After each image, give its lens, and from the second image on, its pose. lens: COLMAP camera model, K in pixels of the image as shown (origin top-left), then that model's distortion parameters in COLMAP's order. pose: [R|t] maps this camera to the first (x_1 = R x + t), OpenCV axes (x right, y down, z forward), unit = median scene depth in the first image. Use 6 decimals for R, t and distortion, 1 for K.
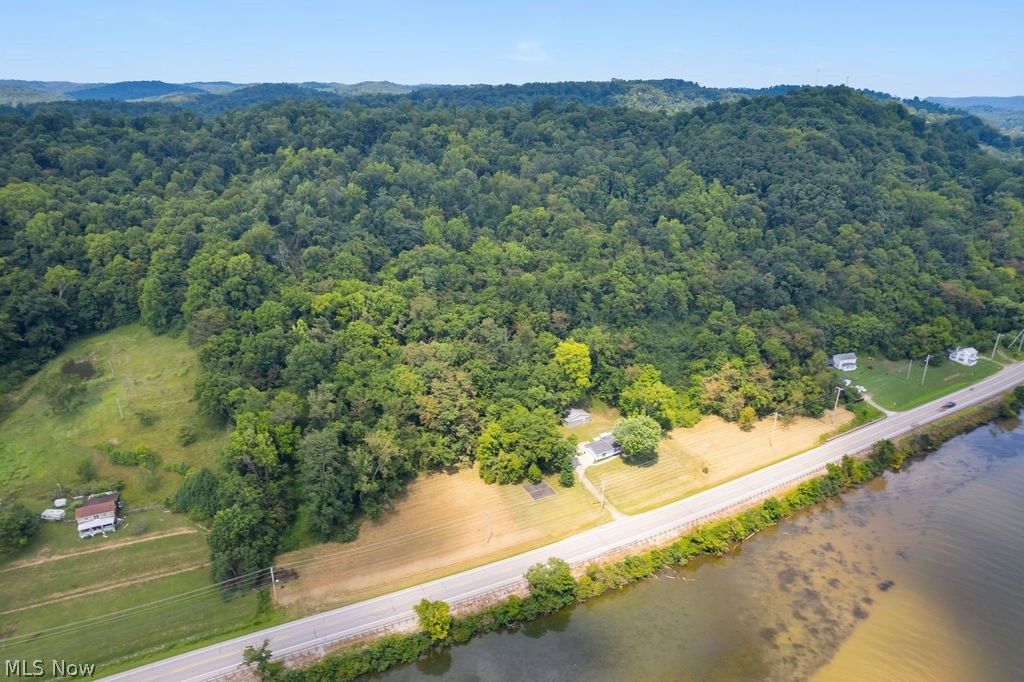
lens RADIAL K [[656.8, 0, 509.5], [0, 656.8, 340.6], [0, 0, 1]] dist [-0.054716, 0.045064]
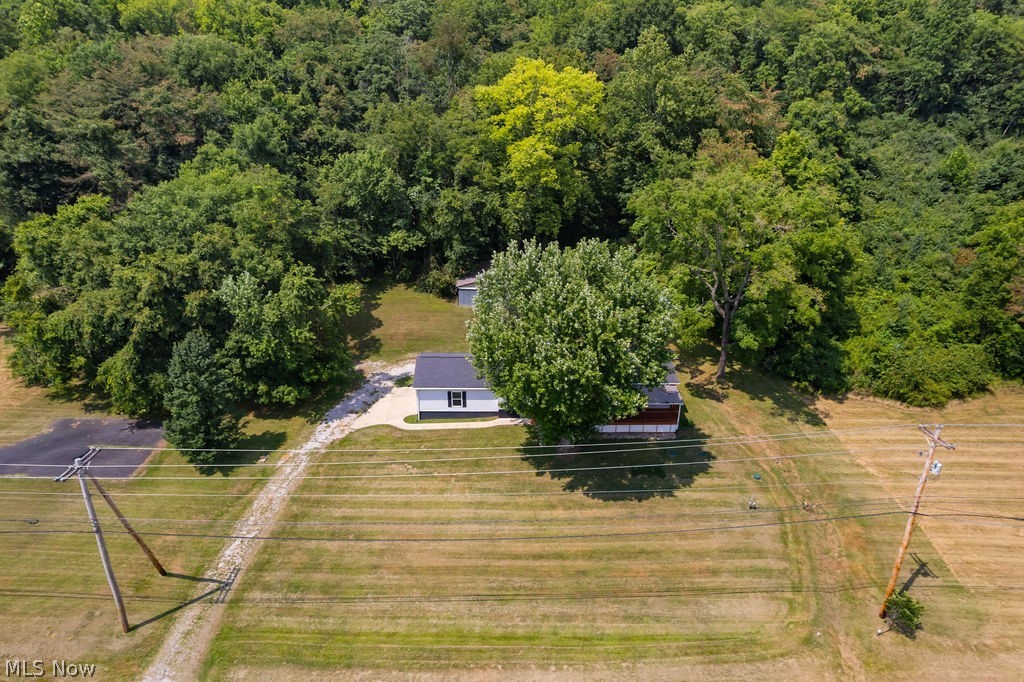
lens RADIAL K [[656.8, 0, 513.0], [0, 656.8, 346.9], [0, 0, 1]] dist [-0.054716, 0.045064]
pose [[0.876734, 0.188397, -0.442542, 0.246756], [-0.181731, 0.981644, 0.057867, 0.126381], [0.445321, 0.029690, 0.894879, 0.725998]]
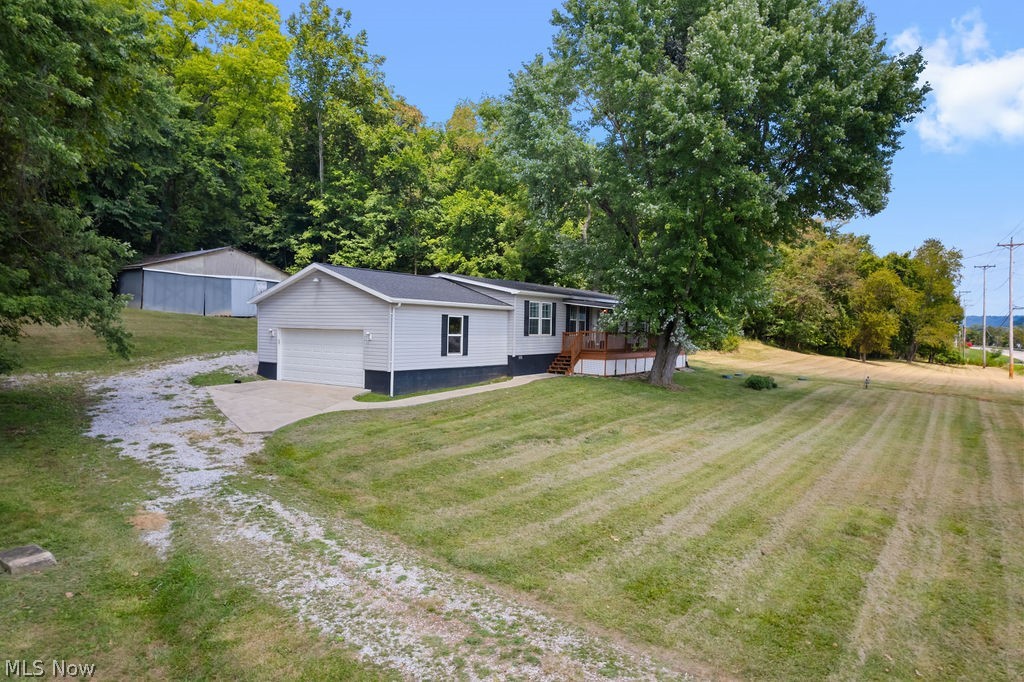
lens RADIAL K [[656.8, 0, 514.7], [0, 656.8, 332.1], [0, 0, 1]] dist [-0.054716, 0.045064]
pose [[0.894972, 0.004609, 0.446098, 0.096941], [0.154870, 0.934551, -0.320359, 0.193228], [-0.418377, 0.355800, 0.835683, 0.834359]]
